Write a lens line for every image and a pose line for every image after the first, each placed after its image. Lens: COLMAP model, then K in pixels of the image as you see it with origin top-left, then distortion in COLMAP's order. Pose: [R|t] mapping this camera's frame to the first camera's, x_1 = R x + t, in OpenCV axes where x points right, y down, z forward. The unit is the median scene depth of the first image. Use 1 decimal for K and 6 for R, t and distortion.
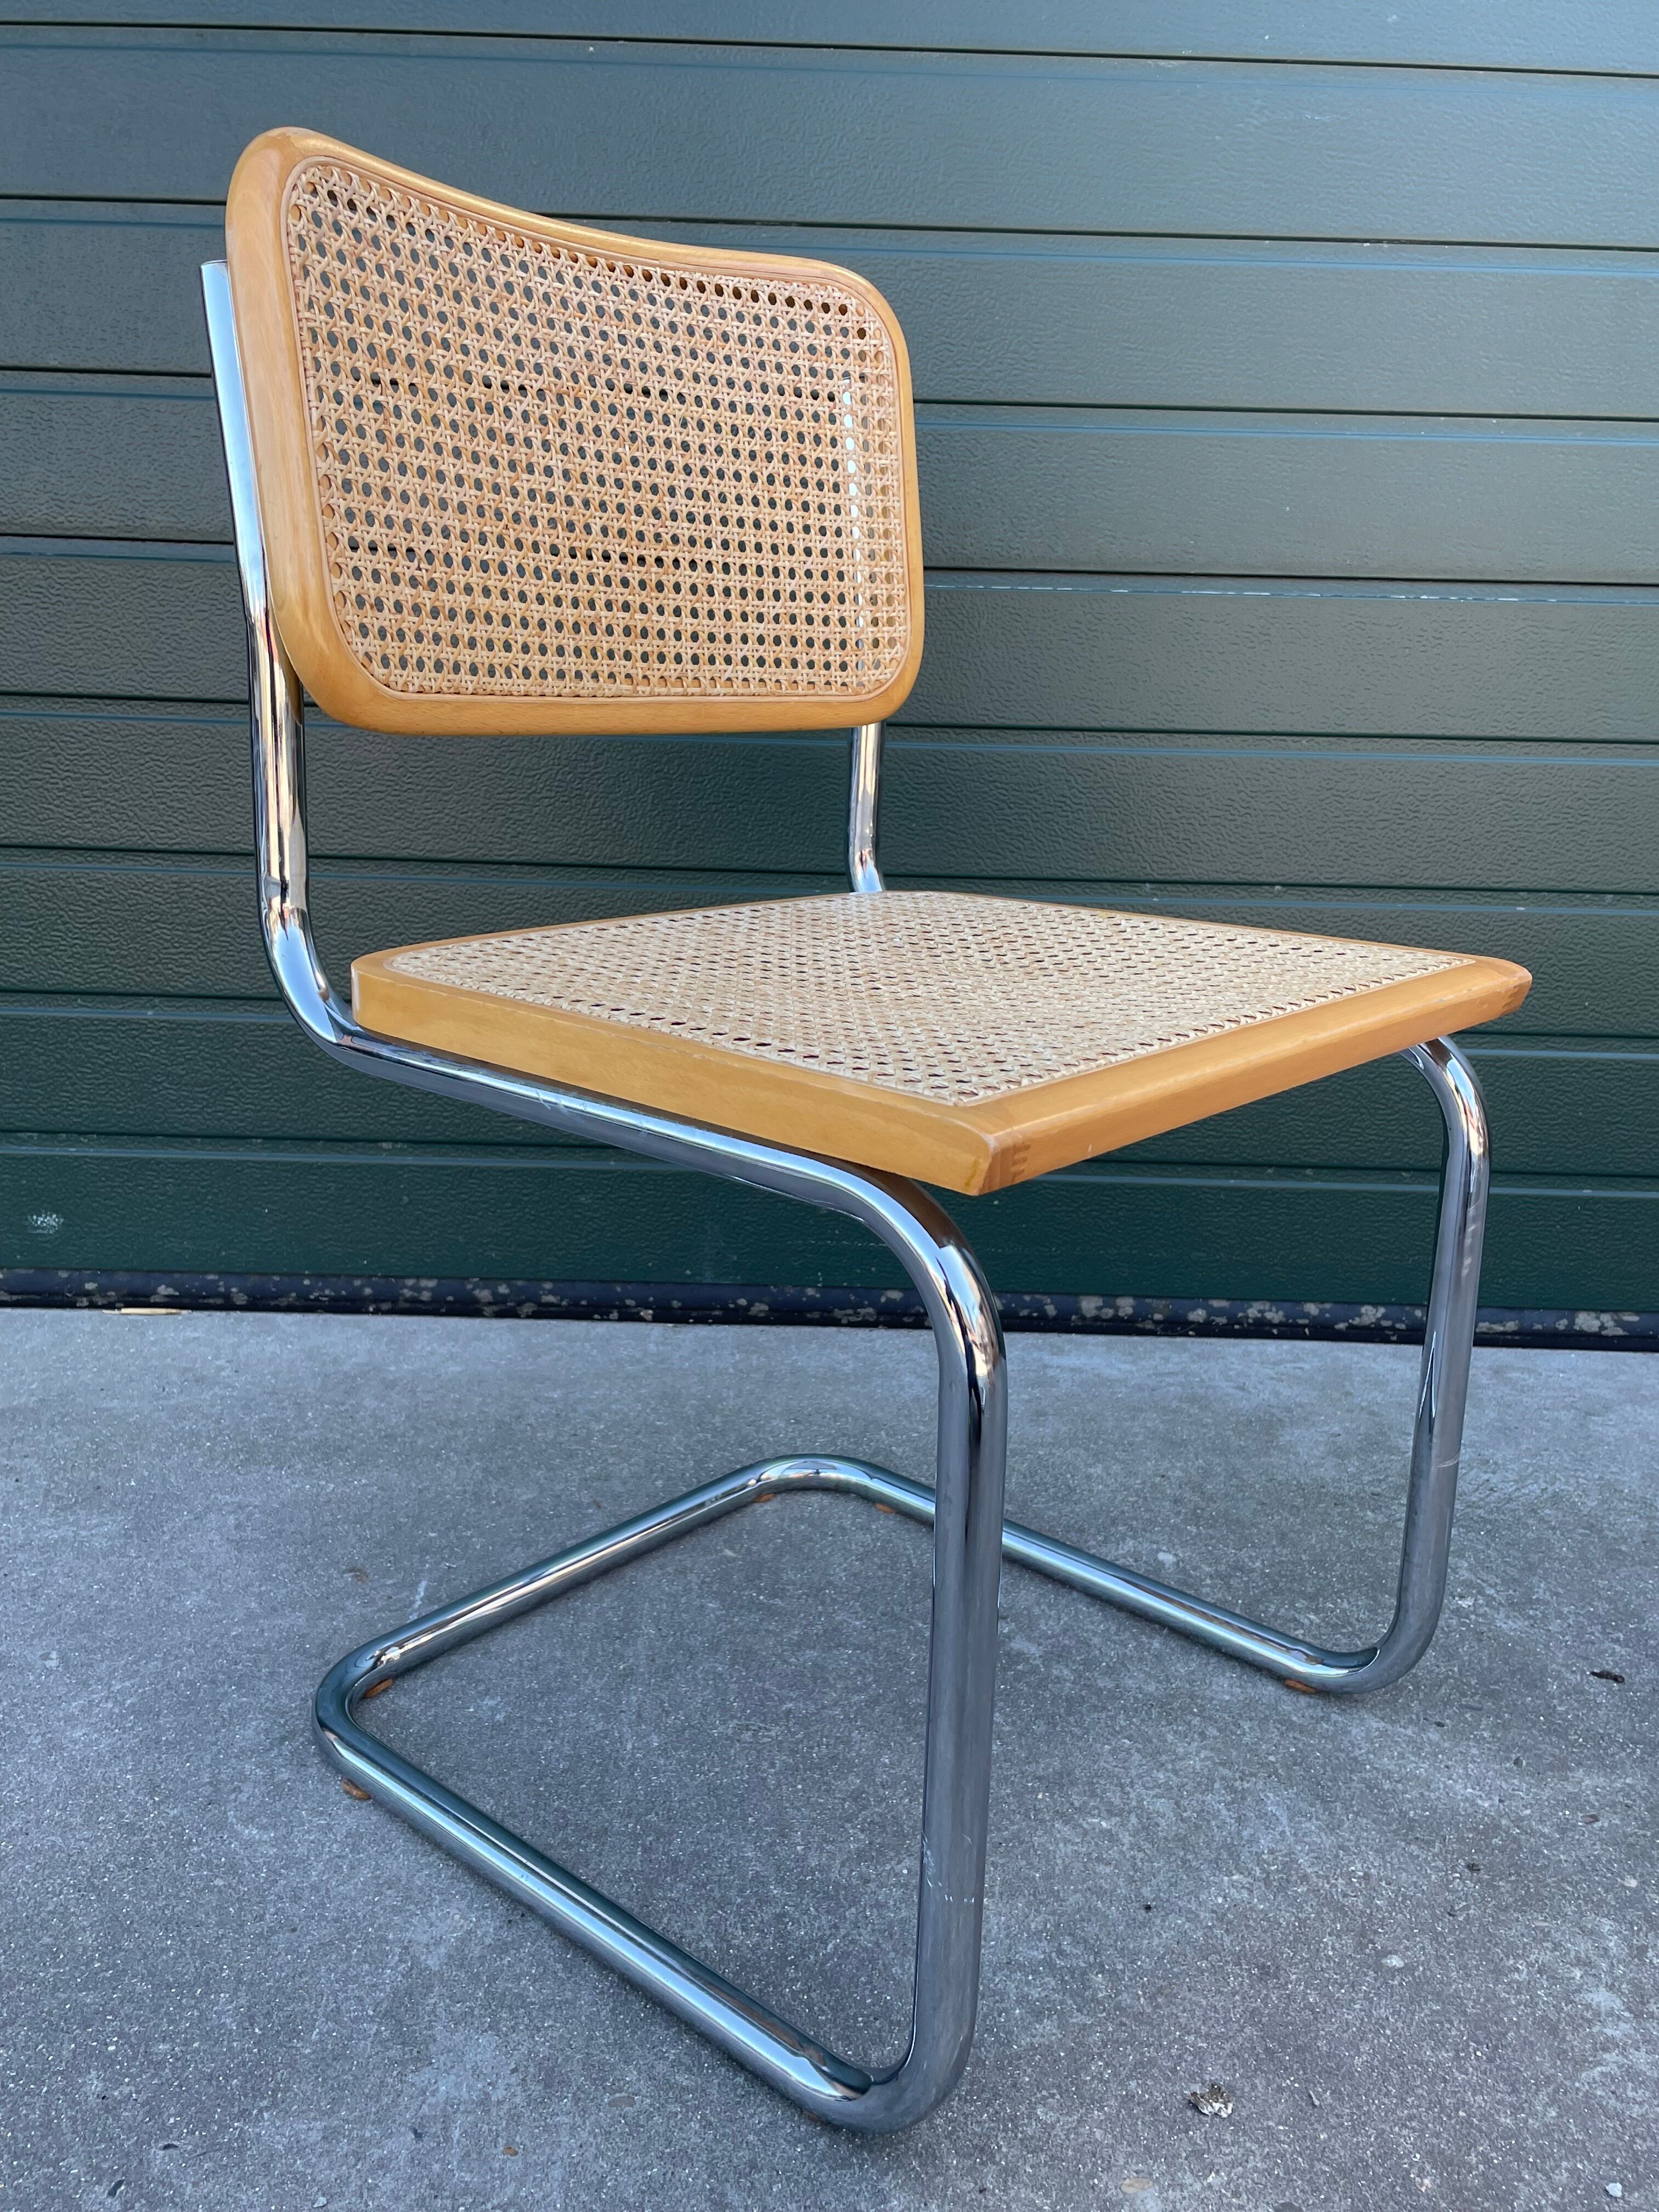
lens RADIAL K [[1880.9, 0, 828.9], [0, 1880.9, 1101.4], [0, 0, 1]] dist [0.077872, -0.110978]
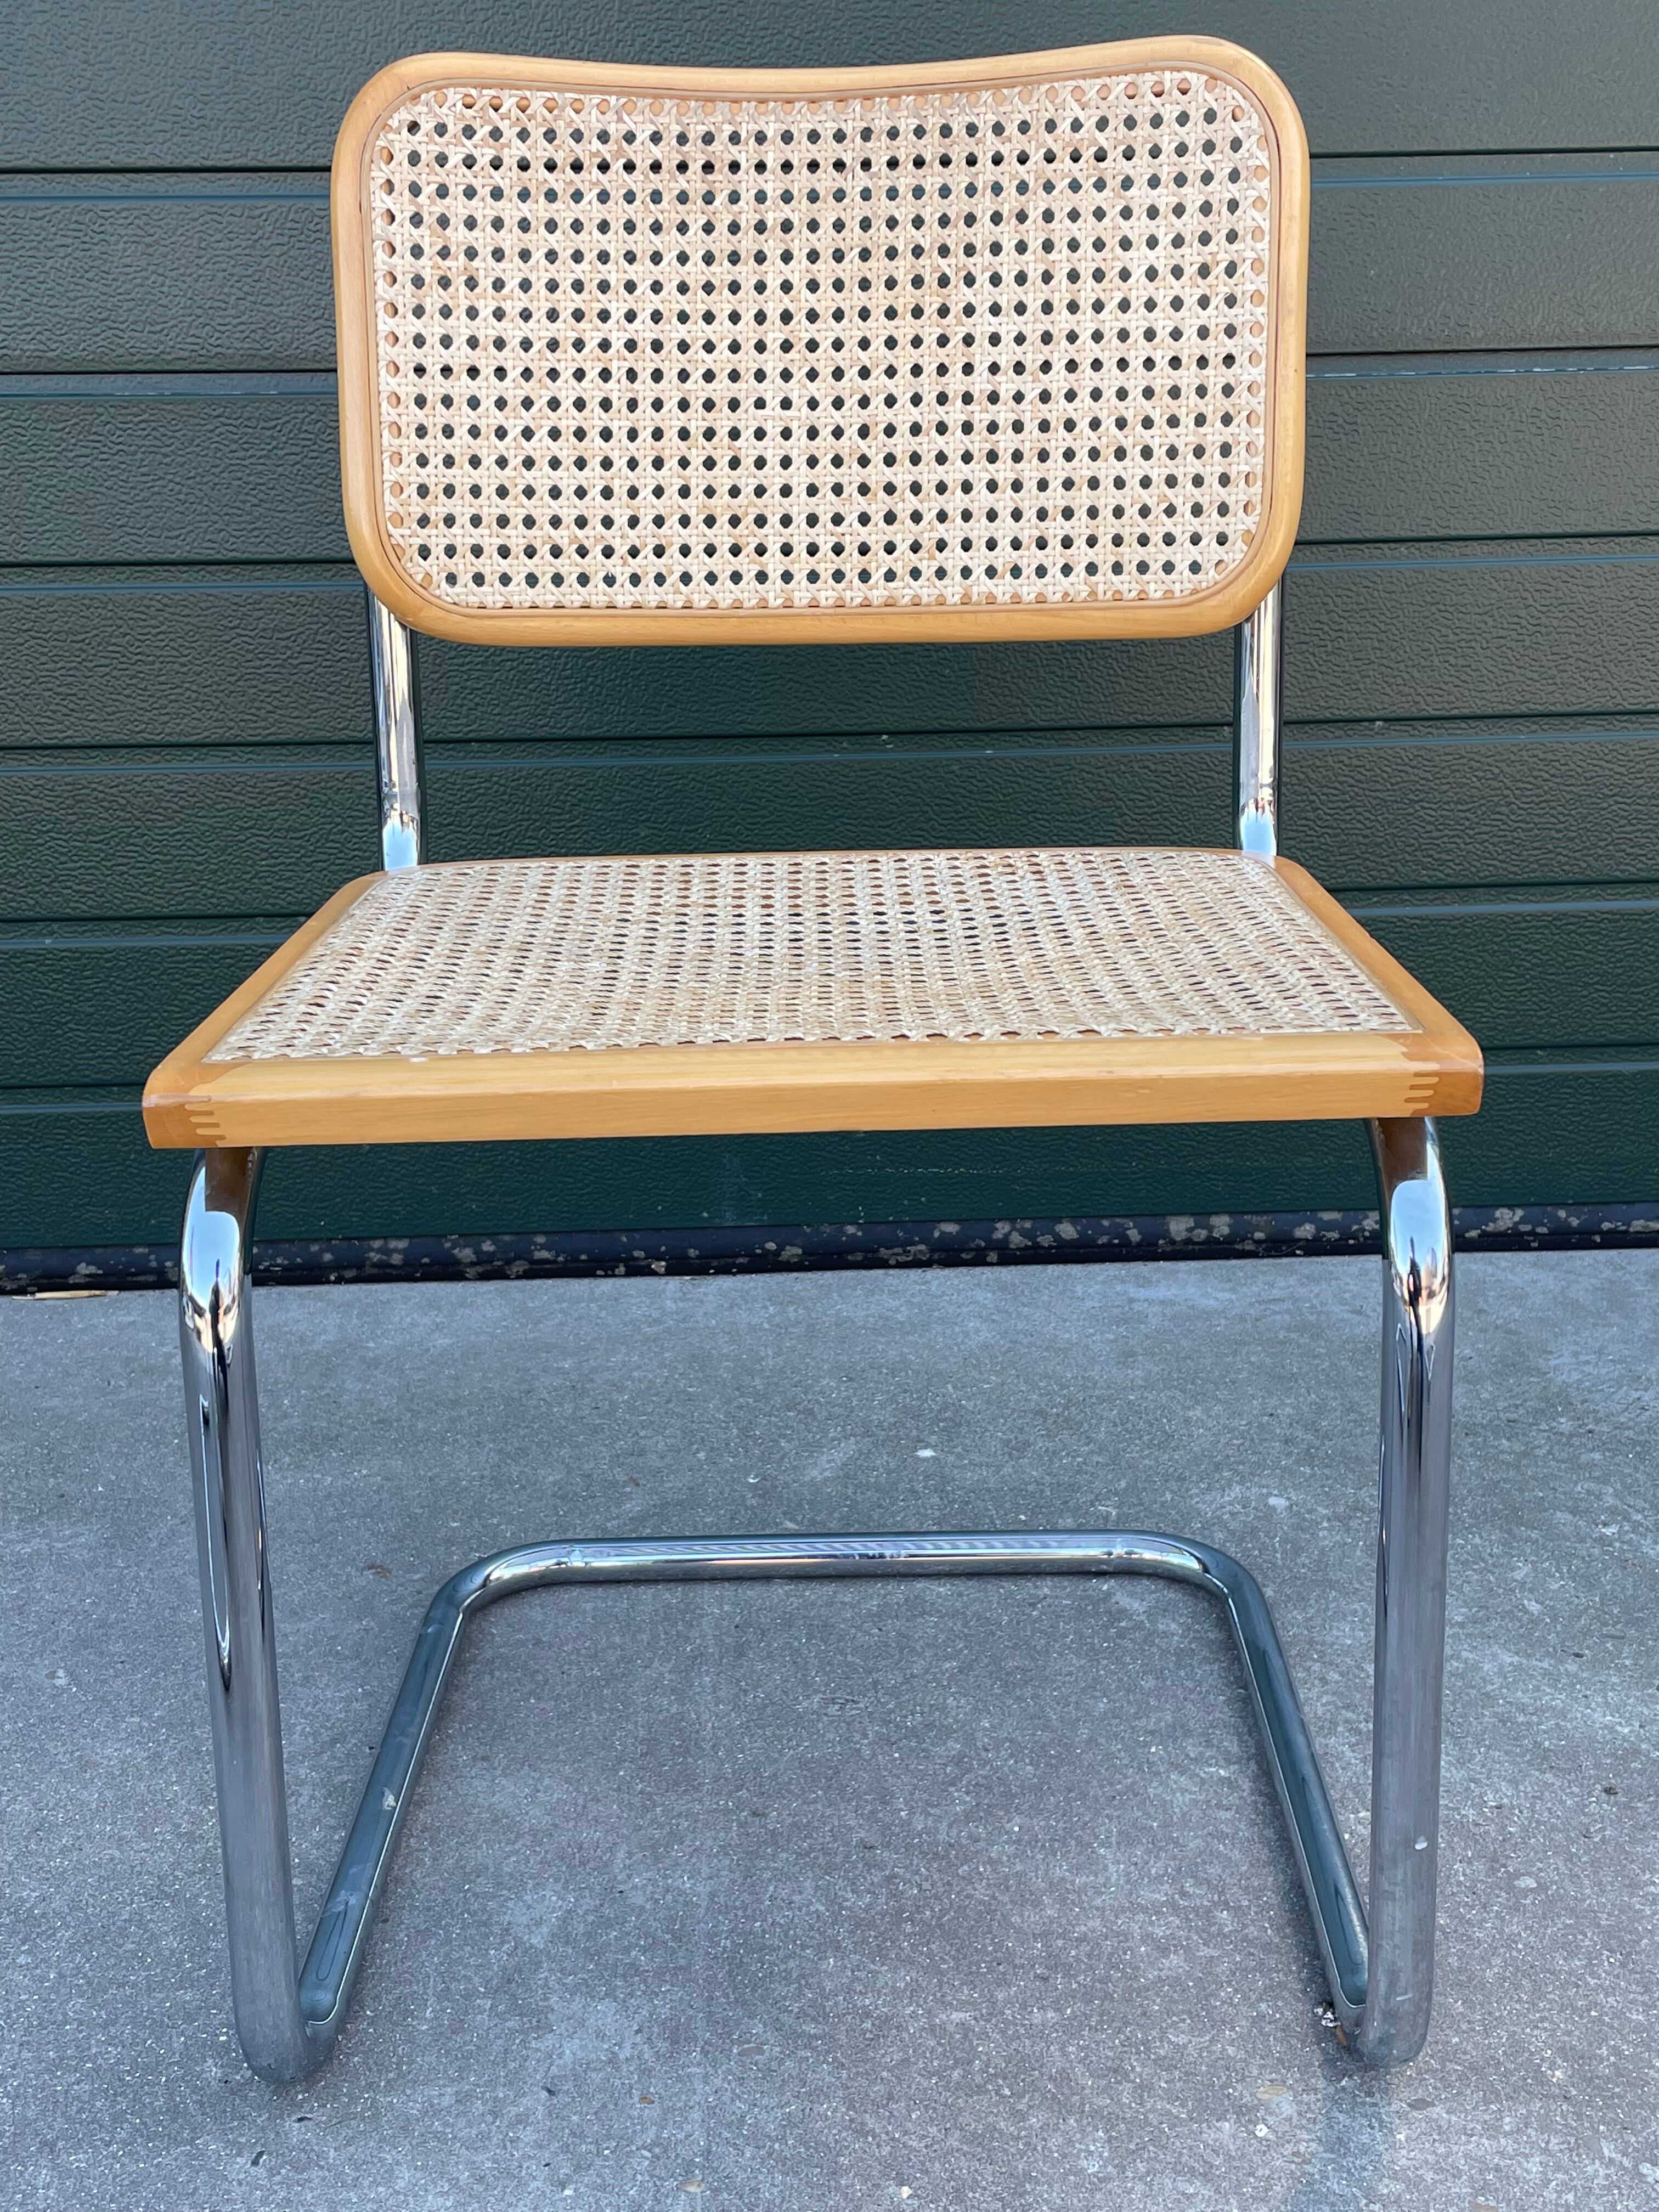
lens RADIAL K [[2559.5, 0, 873.9], [0, 2559.5, 1150.6], [0, 0, 1]] dist [0.114699, -0.215061]
pose [[0.998235, -0.054632, 0.023283, -0.029807], [0.052818, 0.995971, 0.072471, -0.021377], [-0.027149, -0.071113, 0.997099, -0.183338]]
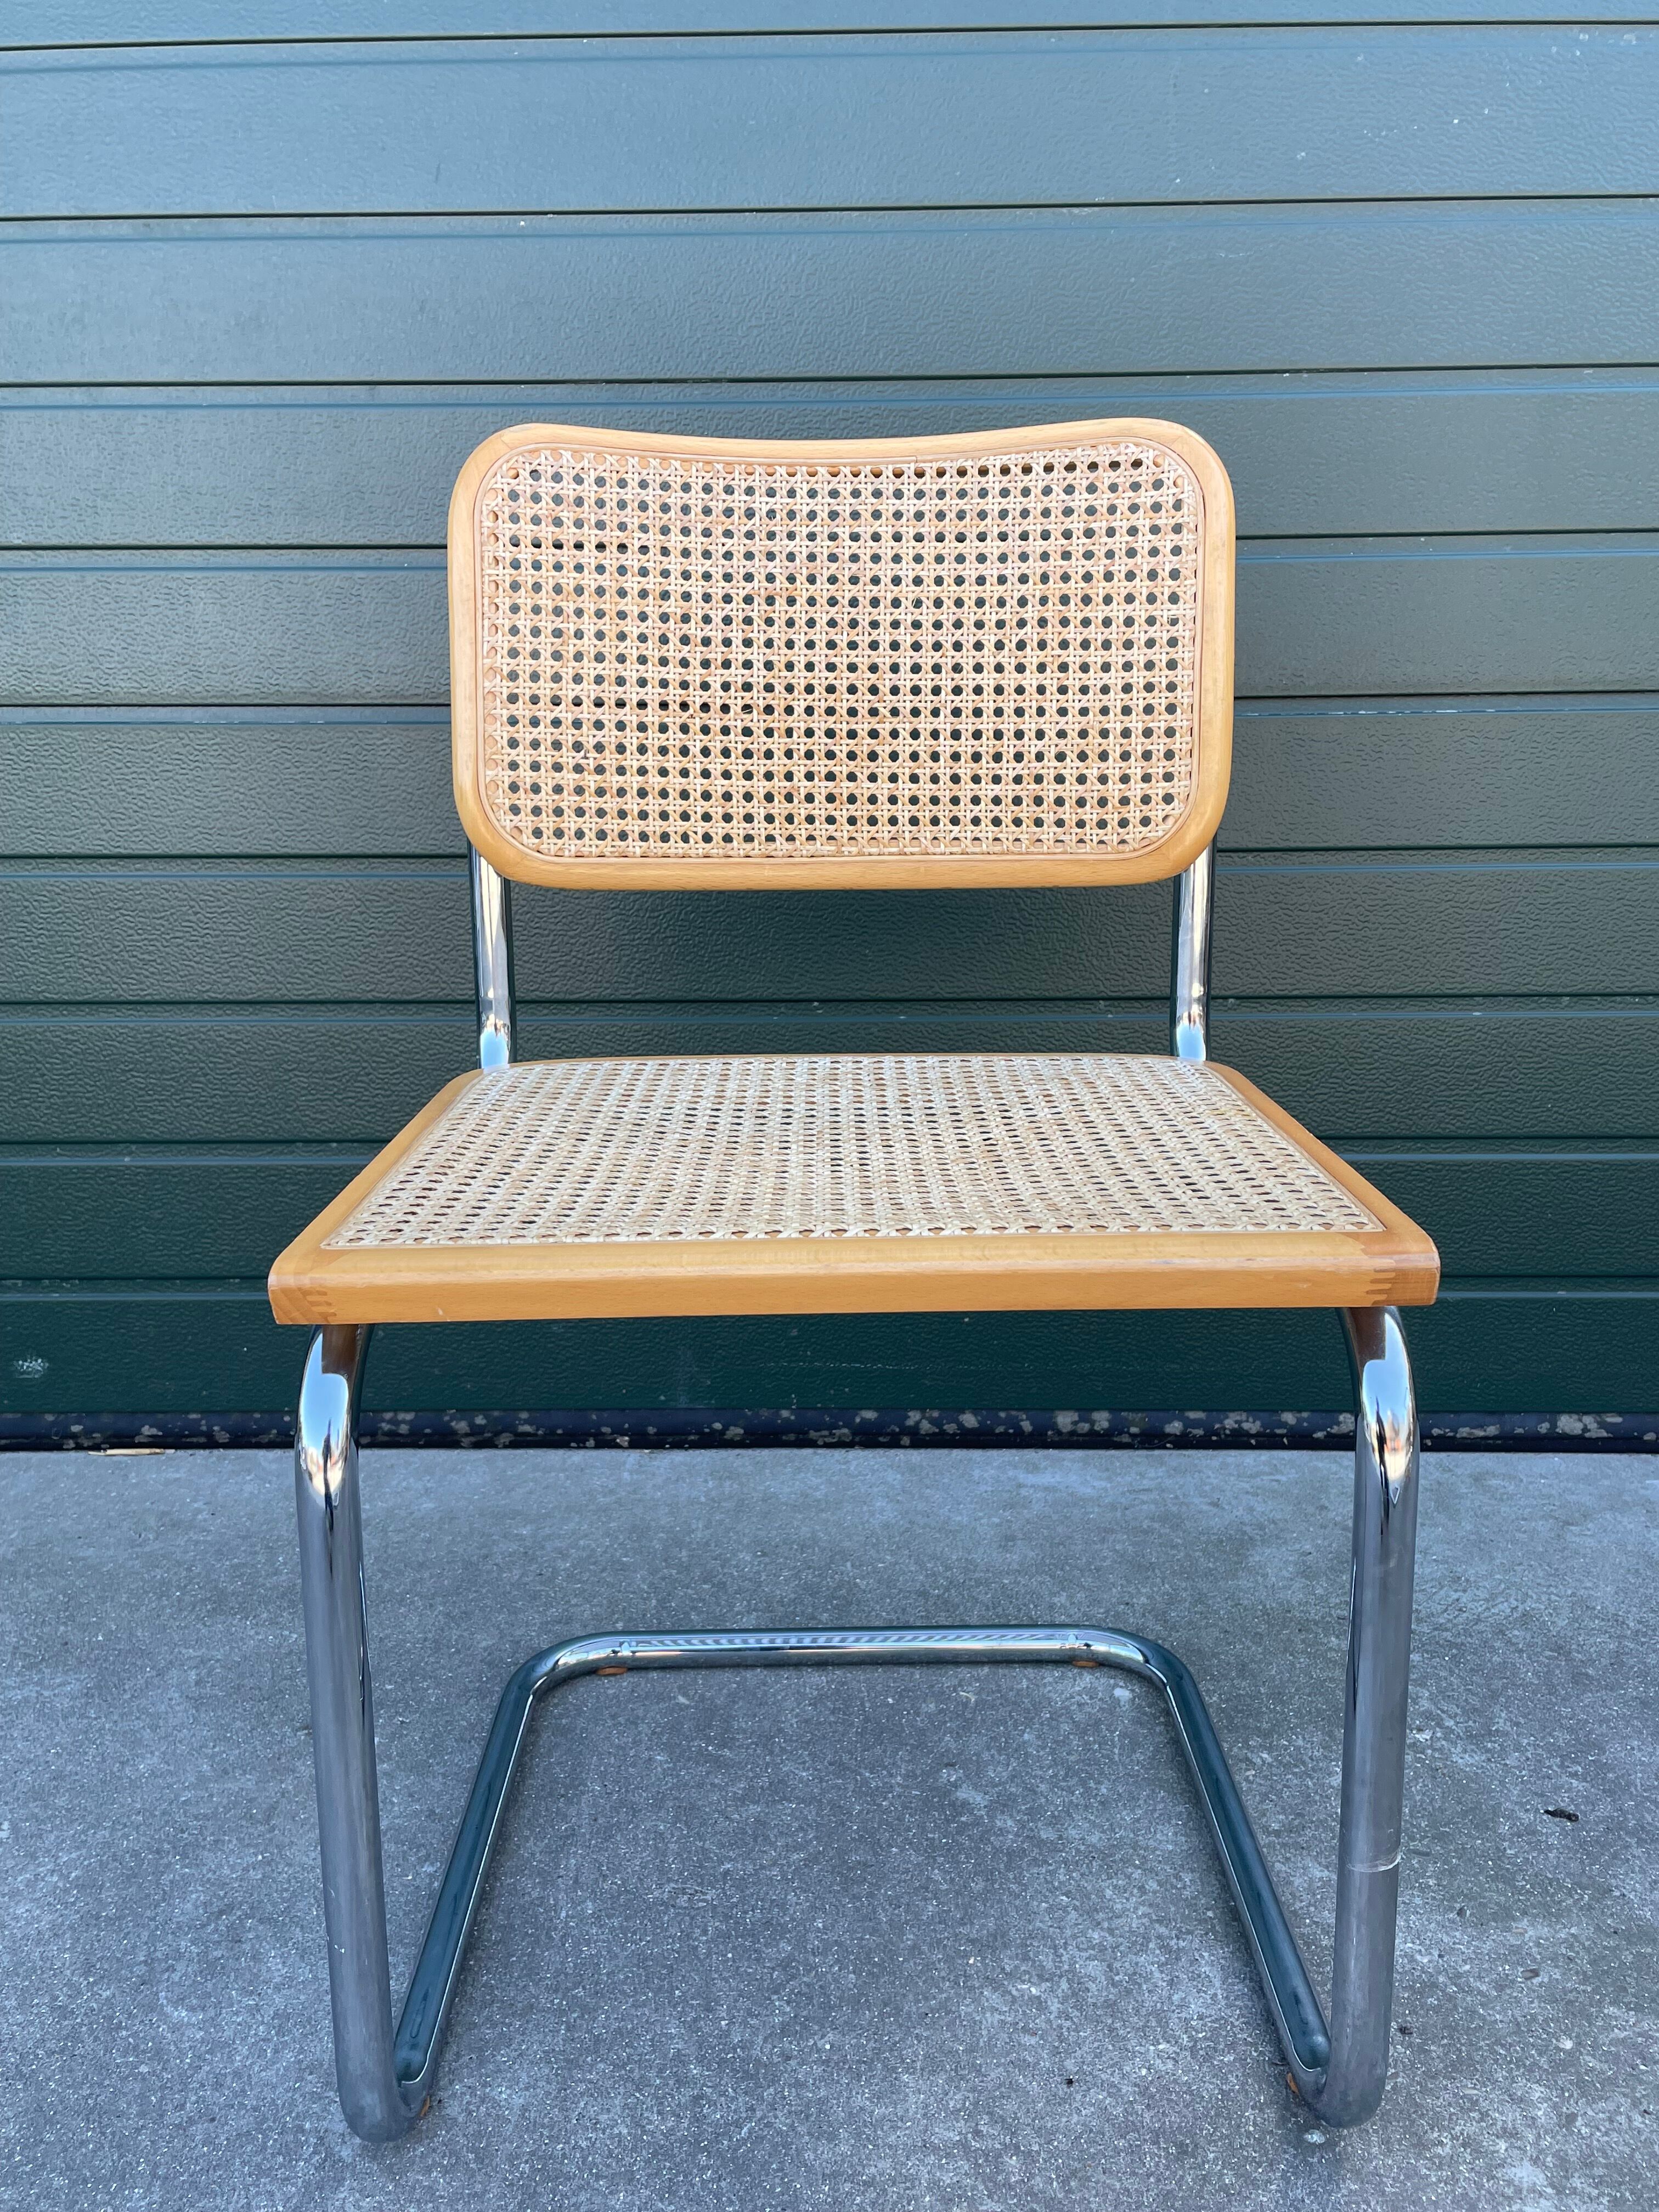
lens RADIAL K [[1880.6, 0, 825.3], [0, 1880.6, 1091.0], [0, 0, 1]] dist [0.066791, -0.092913]
pose [[0.998960, -0.032091, -0.032402, 0.060985], [0.030865, 0.998813, -0.037674, -0.039464], [0.033573, 0.036635, 0.998765, -0.007992]]
